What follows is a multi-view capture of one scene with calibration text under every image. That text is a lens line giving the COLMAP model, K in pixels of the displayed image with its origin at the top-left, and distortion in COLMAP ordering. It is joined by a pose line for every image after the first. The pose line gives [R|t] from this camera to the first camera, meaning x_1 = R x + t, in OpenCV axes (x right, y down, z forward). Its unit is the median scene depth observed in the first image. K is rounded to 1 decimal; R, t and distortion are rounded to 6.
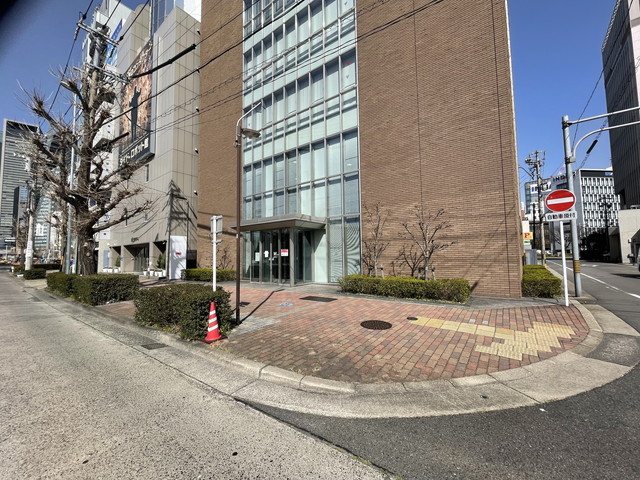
lens RADIAL K [[258.6, 0, 320.4], [0, 258.6, 240.4], [0, 0, 1]] dist [-0.004904, 0.000101]
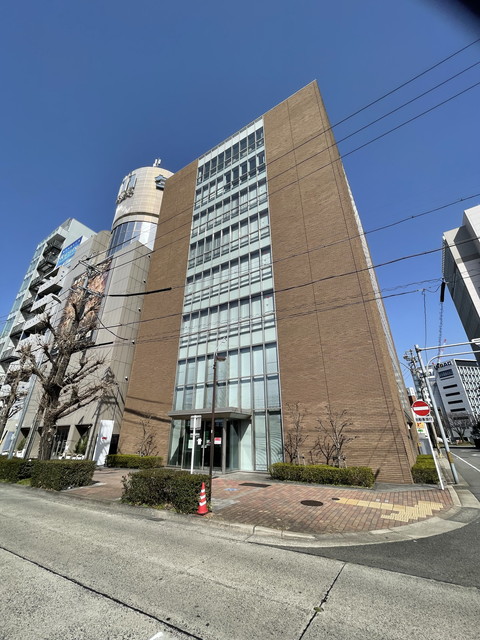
lens RADIAL K [[258.6, 0, 239.3], [0, 258.6, 320.3], [0, 0, 1]] dist [-0.004904, 0.000101]
pose [[0.996230, 0.050312, 0.070668, -0.190317], [-0.021042, 0.930455, -0.365803, -0.043440], [-0.084157, 0.362937, 0.928006, -0.363433]]
